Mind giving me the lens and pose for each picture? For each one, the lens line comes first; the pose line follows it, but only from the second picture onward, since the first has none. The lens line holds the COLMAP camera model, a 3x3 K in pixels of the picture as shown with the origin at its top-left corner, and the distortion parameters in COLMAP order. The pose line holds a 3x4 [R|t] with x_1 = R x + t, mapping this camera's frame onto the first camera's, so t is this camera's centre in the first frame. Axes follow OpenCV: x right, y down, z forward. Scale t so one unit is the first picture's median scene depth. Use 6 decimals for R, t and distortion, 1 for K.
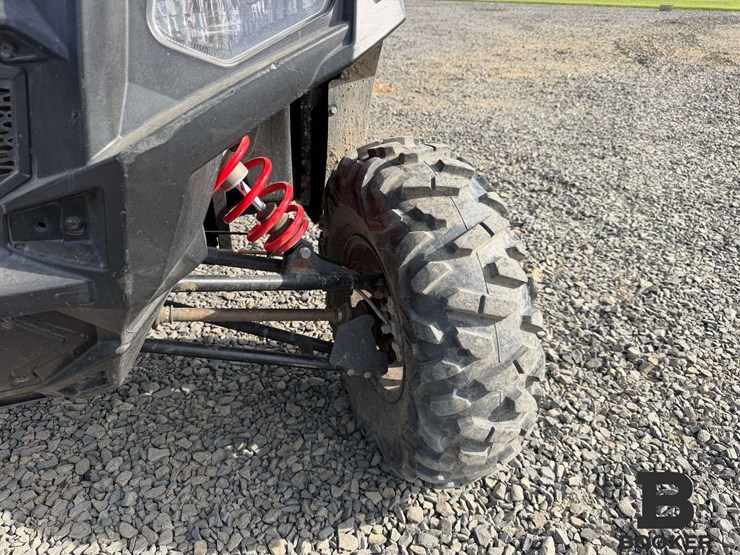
lens RADIAL K [[529.4, 0, 371.0], [0, 529.4, 271.8], [0, 0, 1]] dist [0.035223, -0.040155]
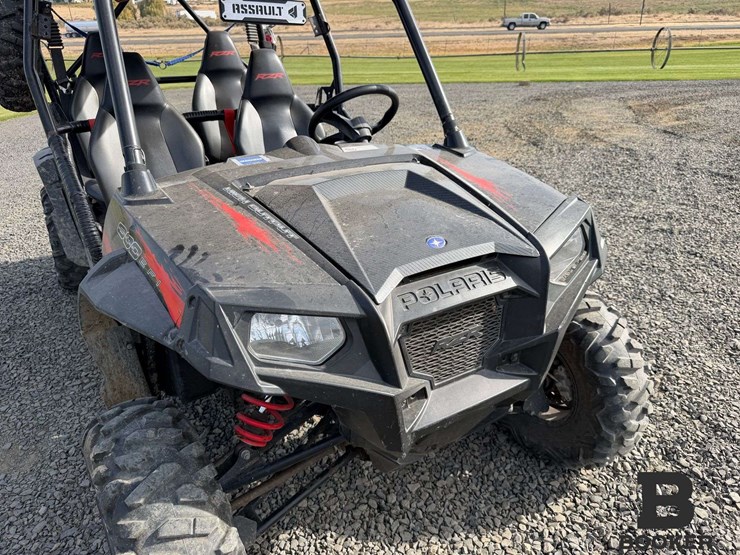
lens RADIAL K [[529.4, 0, 369.3], [0, 529.4, 279.9], [0, 0, 1]] dist [0.035223, -0.040155]
pose [[0.974113, -0.120154, 0.191486, -0.812104], [0.138181, 0.986863, -0.083705, -0.160943], [-0.178913, 0.107998, 0.977920, -0.629461]]
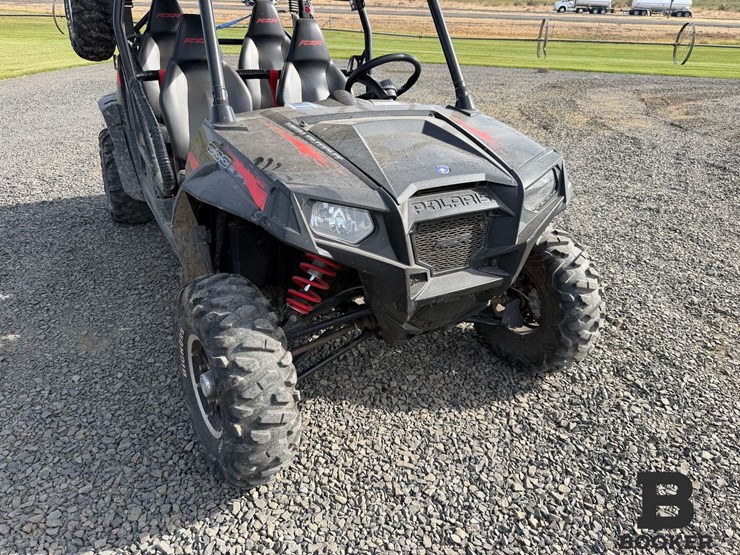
lens RADIAL K [[529.4, 0, 368.4], [0, 529.4, 279.5], [0, 0, 1]] dist [0.035223, -0.040155]
pose [[0.982203, -0.061427, 0.177494, -0.952526], [0.071274, 0.996221, -0.049640, 0.062191], [-0.173774, 0.061408, 0.982869, -1.018384]]
